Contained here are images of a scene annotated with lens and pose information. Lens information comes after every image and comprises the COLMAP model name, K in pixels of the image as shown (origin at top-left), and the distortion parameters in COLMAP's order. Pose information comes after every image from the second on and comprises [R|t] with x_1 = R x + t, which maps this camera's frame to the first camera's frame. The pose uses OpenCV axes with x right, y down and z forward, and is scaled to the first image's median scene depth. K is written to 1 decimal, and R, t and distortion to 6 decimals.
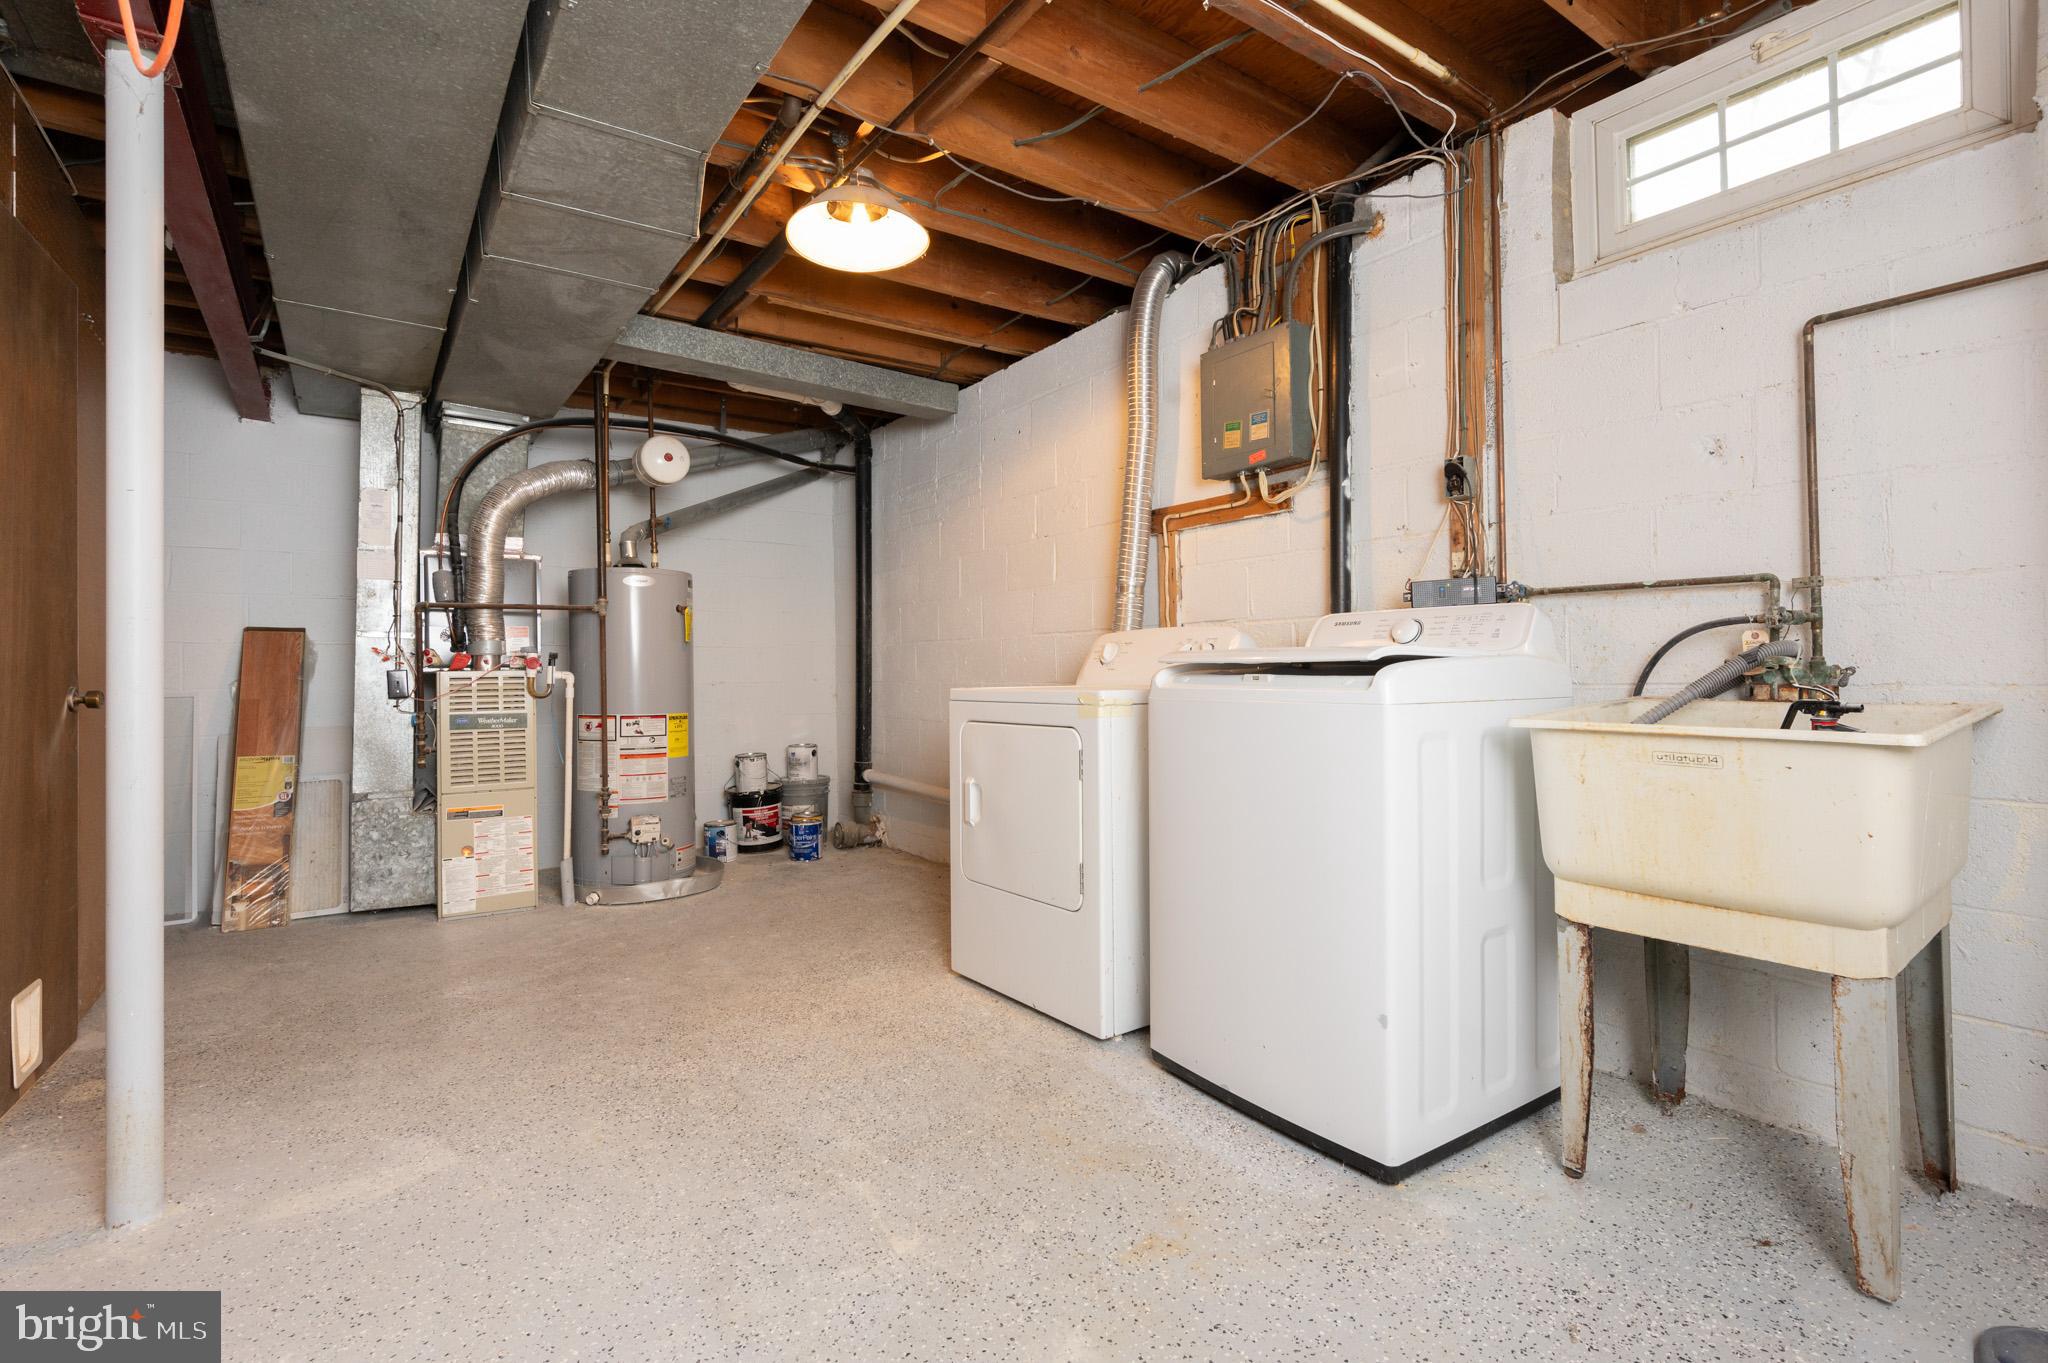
lens RADIAL K [[911.2, 0, 1030.1], [0, 911.2, 685.6], [0, 0, 1]] dist [-0.003980, 0.000257]
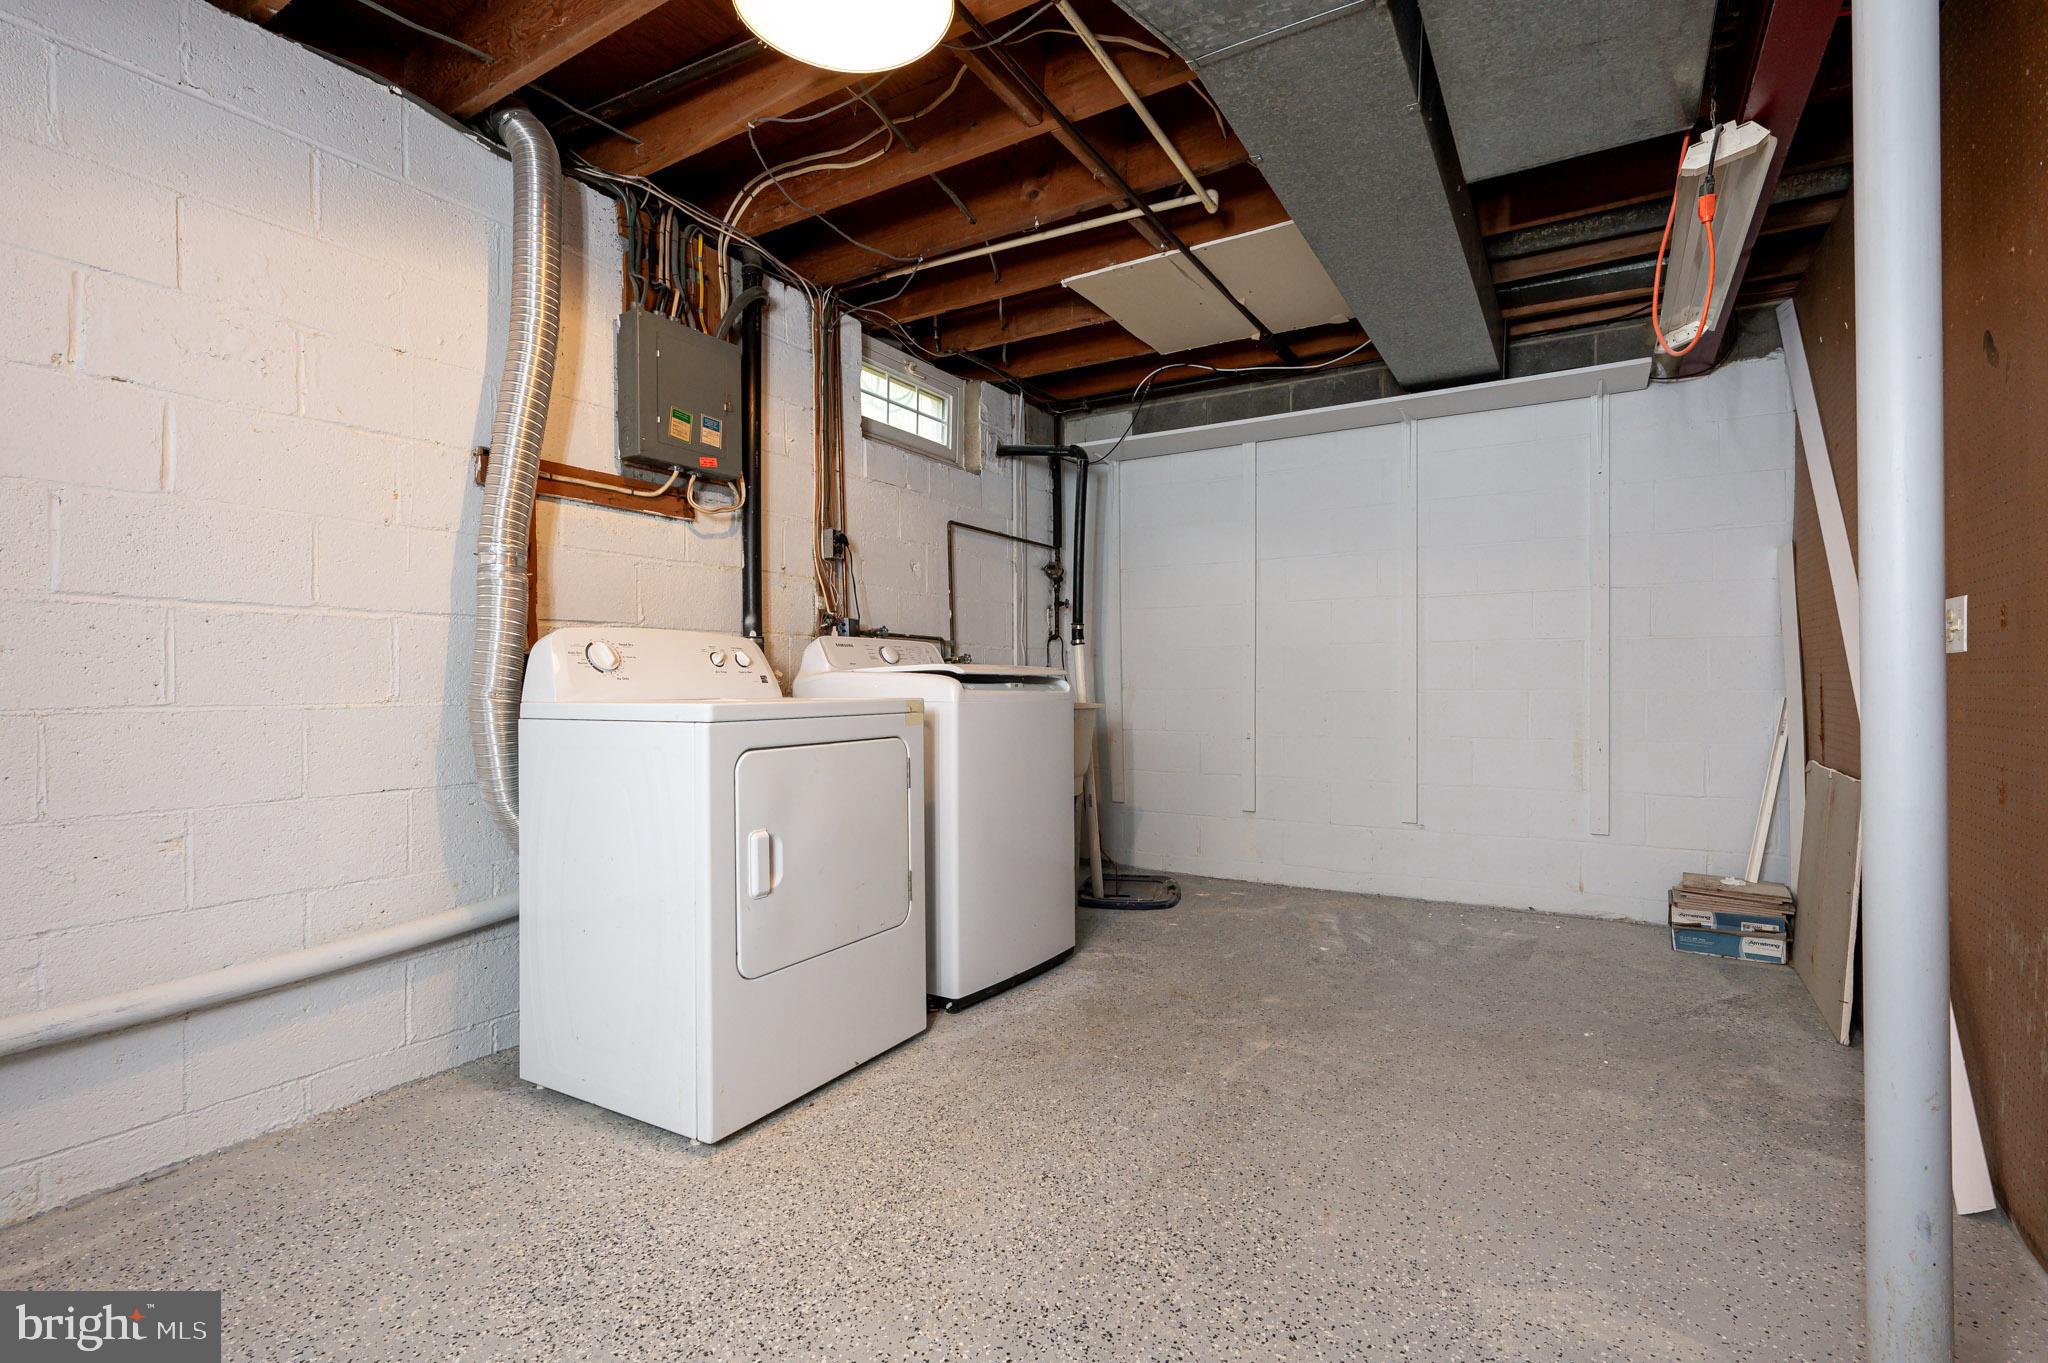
lens RADIAL K [[935.5, 0, 1022.1], [0, 935.5, 693.2], [0, 0, 1]] dist [0.002247, -0.001180]
pose [[-0.372643, 0.001908, 0.927973, -0.993015], [0.023837, 0.999688, 0.007517, -0.005476], [-0.927669, 0.024921, -0.372572, 1.323923]]
